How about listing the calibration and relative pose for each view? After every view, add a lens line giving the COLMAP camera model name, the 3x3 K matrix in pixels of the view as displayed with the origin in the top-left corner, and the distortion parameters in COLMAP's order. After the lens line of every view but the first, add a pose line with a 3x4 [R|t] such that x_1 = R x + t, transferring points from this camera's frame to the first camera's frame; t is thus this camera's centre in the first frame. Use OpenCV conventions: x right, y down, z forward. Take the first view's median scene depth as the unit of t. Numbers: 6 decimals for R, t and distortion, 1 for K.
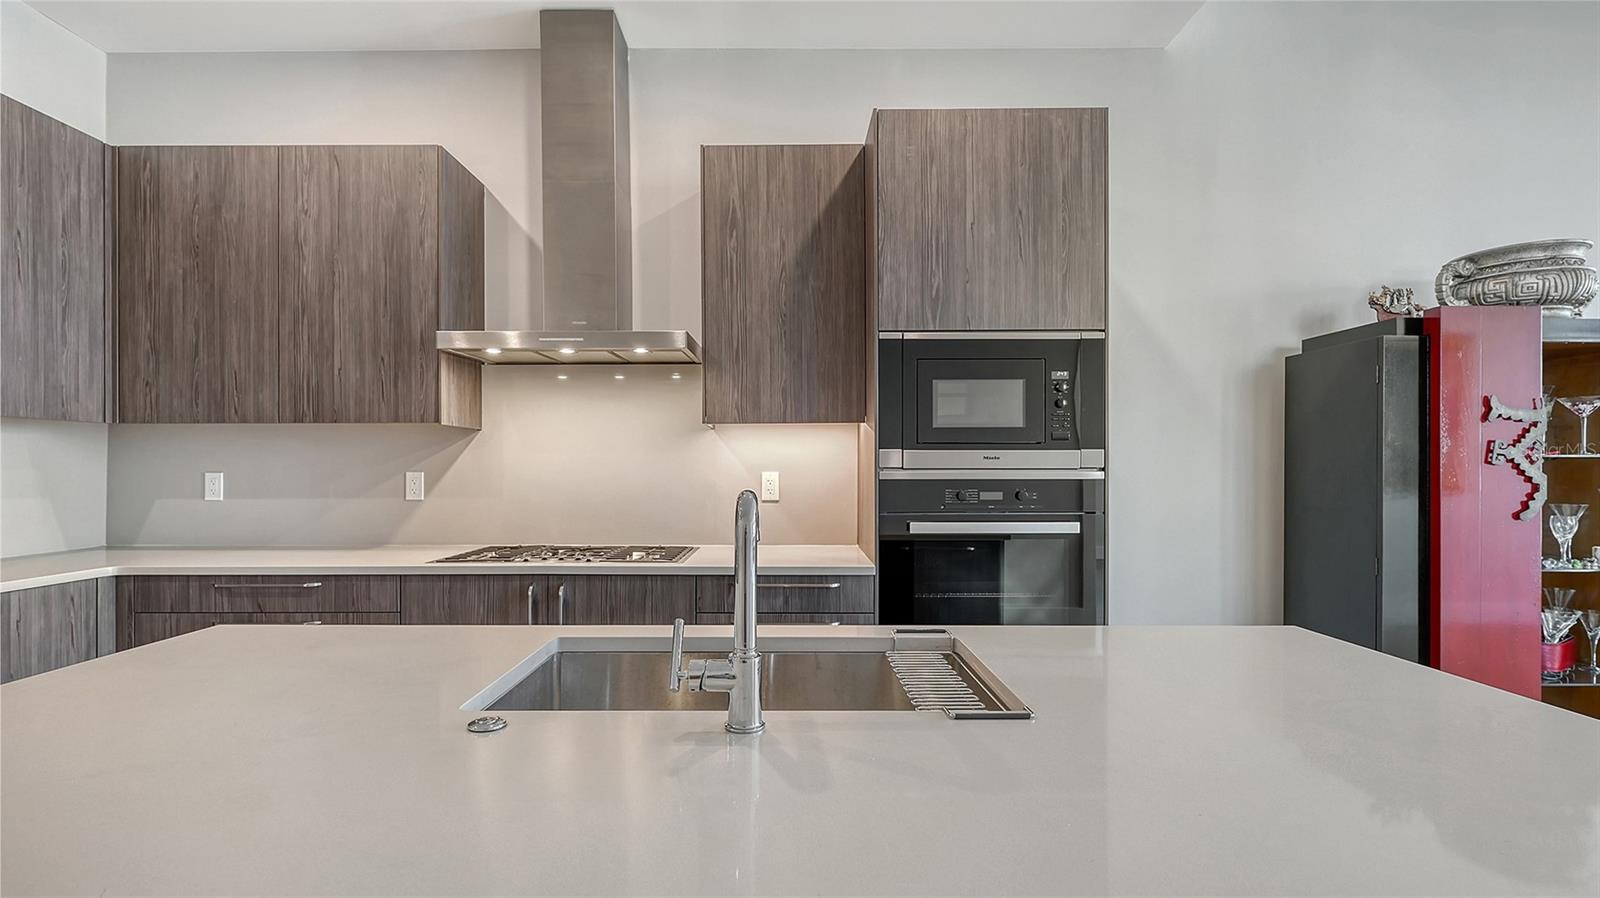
lens RADIAL K [[752.7, 0, 771.7], [0, 752.7, 450.6], [0, 0, 1]] dist [-0.000539, 0.000008]
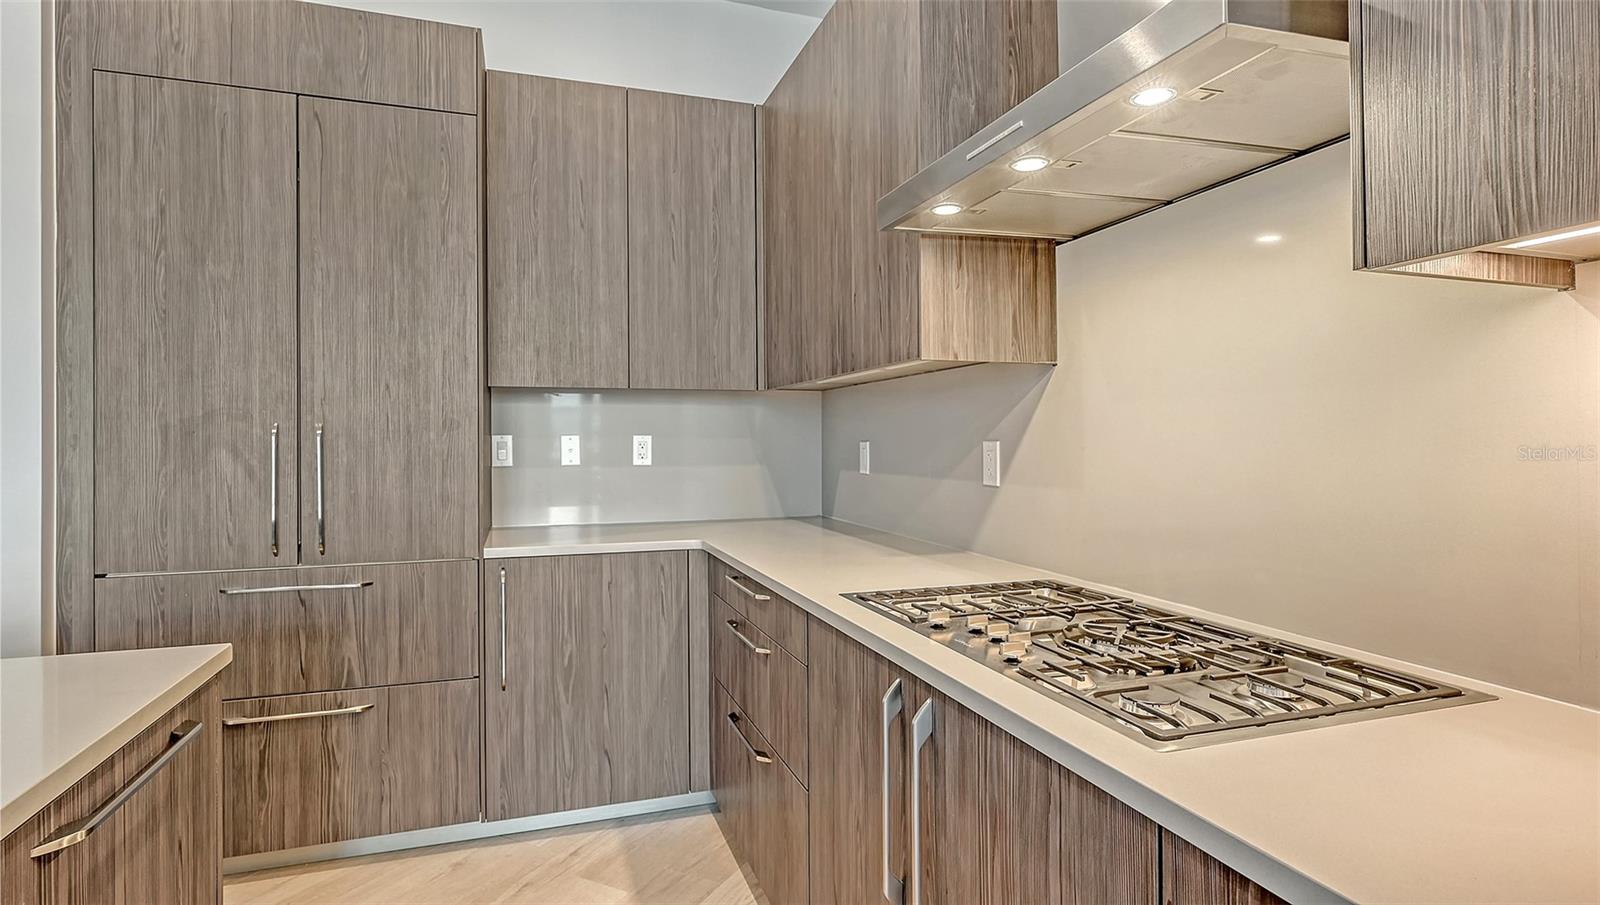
lens RADIAL K [[815.3, 0, 799.1], [0, 815.3, 446.4], [0, 0, 1]] dist [-0.001439, 0.000342]
pose [[0.325037, 0.006849, -0.945676, 0.143123], [0.028790, 0.999439, 0.017134, 0.020179], [0.945263, -0.032795, 0.324658, 0.755050]]
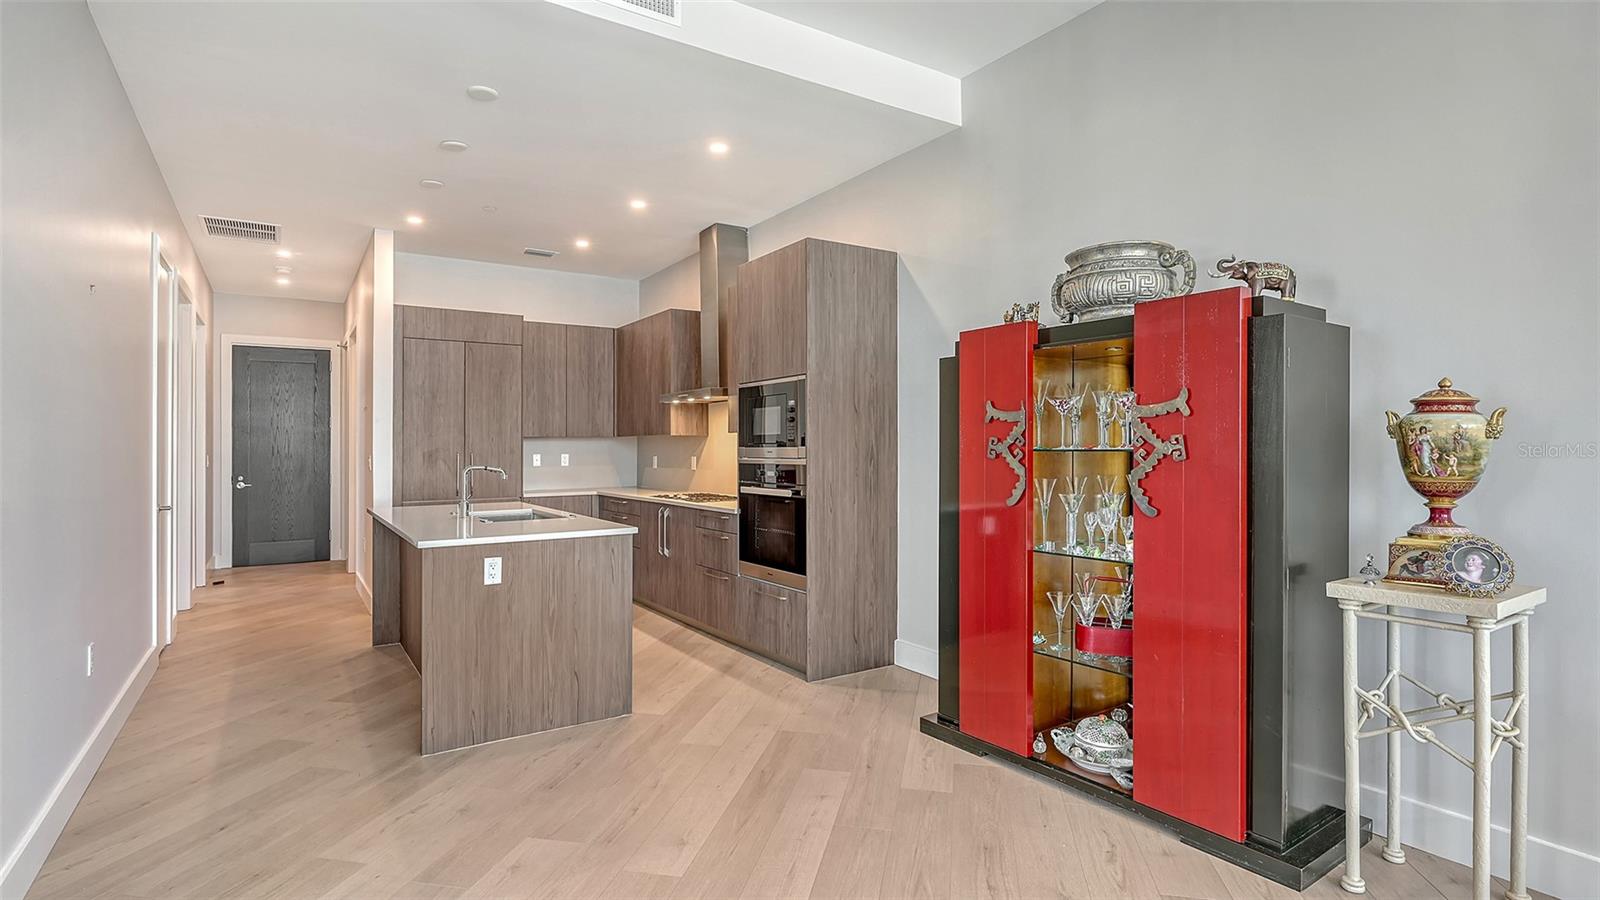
lens RADIAL K [[782.2, 0, 792.6], [0, 782.2, 403.6], [0, 0, 1]] dist [-0.001224, -0.000048]
pose [[0.552690, -0.049923, -0.831890, 1.794572], [0.028413, 0.998753, -0.041060, -0.025585], [0.832903, -0.000943, 0.553419, 0.032590]]
